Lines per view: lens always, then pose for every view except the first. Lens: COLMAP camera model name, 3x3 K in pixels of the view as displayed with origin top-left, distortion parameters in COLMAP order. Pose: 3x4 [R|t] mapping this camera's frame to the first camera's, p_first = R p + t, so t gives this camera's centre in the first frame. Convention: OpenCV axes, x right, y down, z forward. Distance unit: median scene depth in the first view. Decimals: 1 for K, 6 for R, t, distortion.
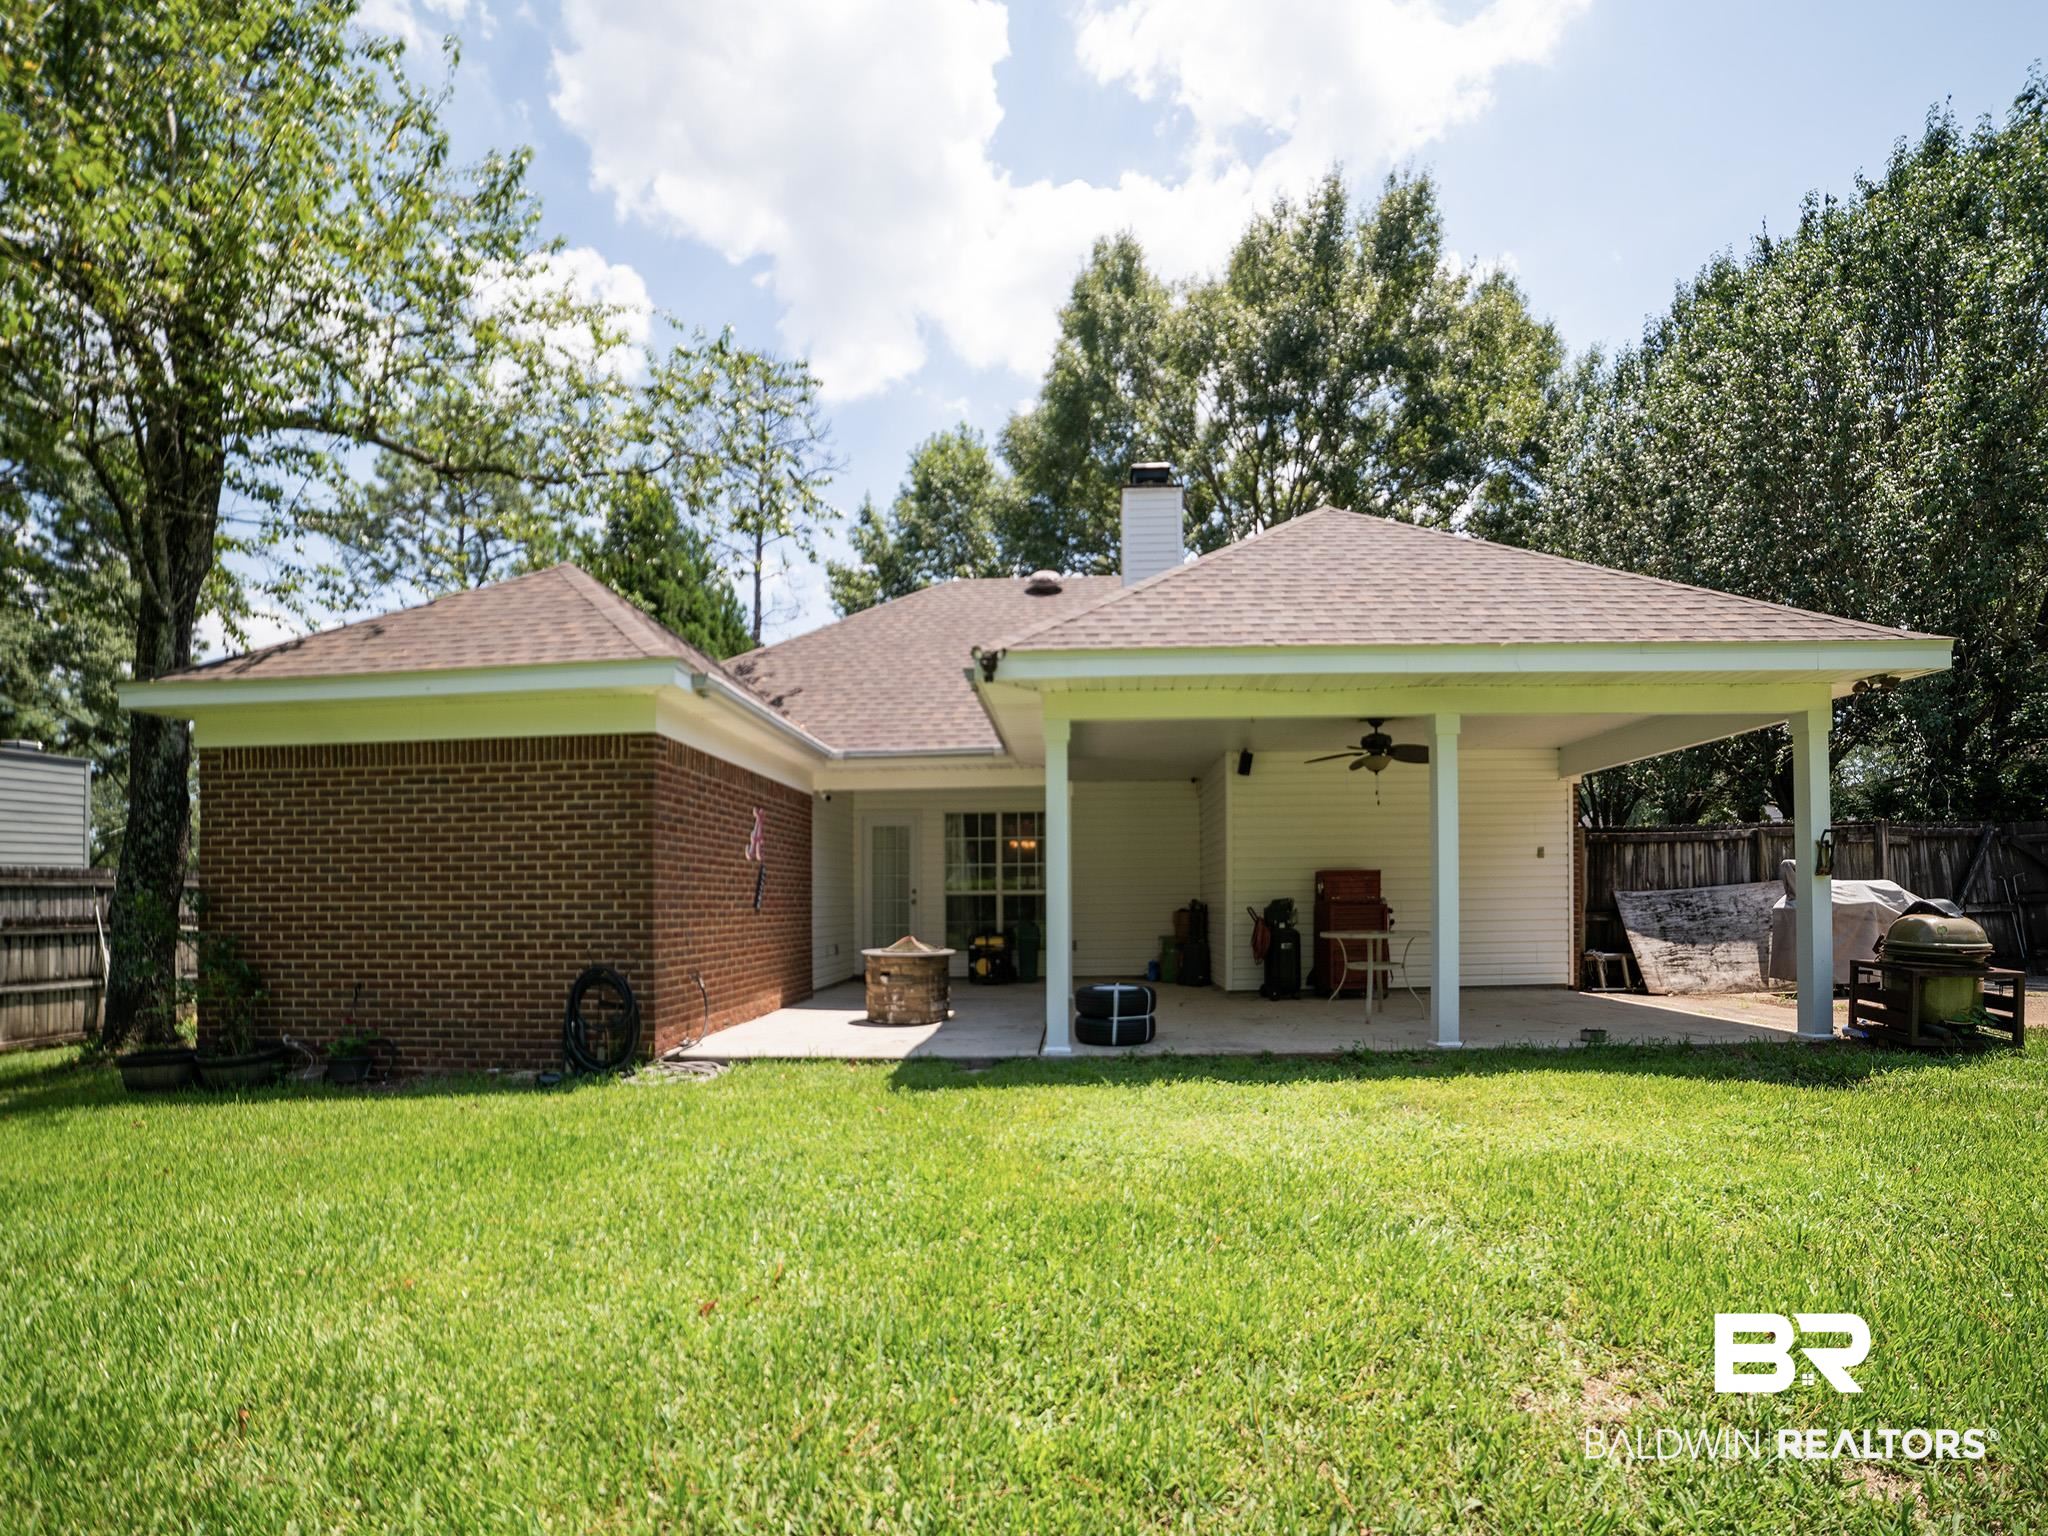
lens RADIAL K [[877.1, 0, 1024.0], [0, 877.1, 768.0], [0, 0, 1]] dist [-0.002847, -0.000224]
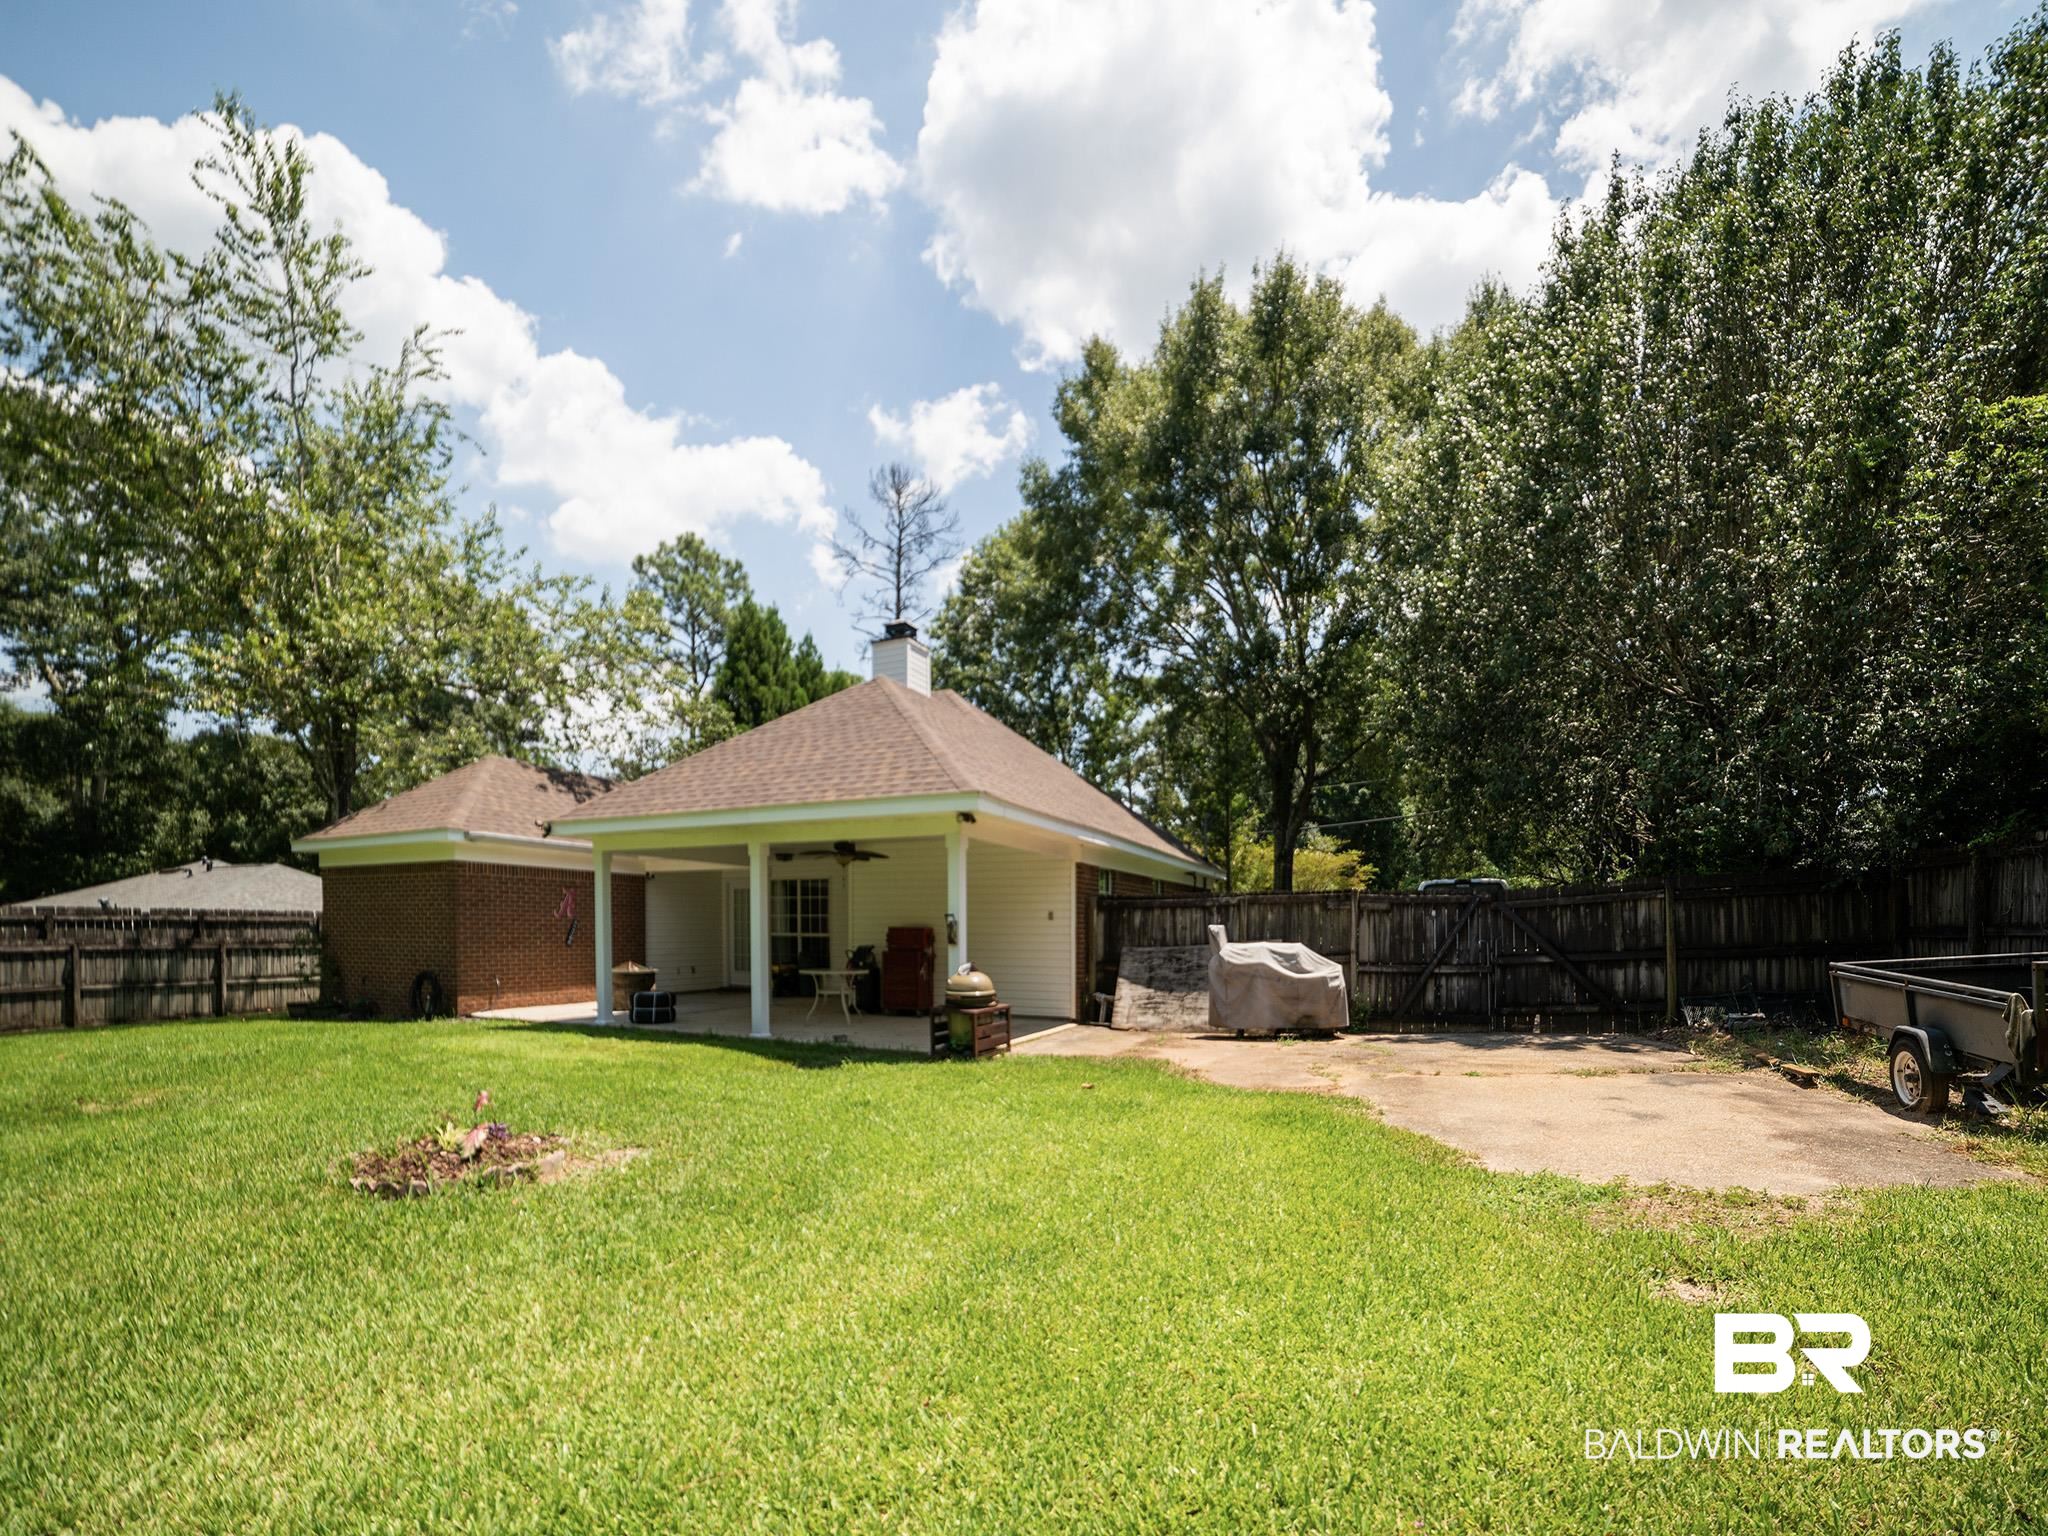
lens RADIAL K [[877.1, 0, 1024.0], [0, 877.1, 768.0], [0, 0, 1]] dist [-0.002847, -0.000224]
pose [[0.897004, -0.062934, -0.437520, 1.178067], [0.042323, 0.997493, -0.056712, -0.053849], [0.439992, 0.032353, 0.897419, -0.217391]]
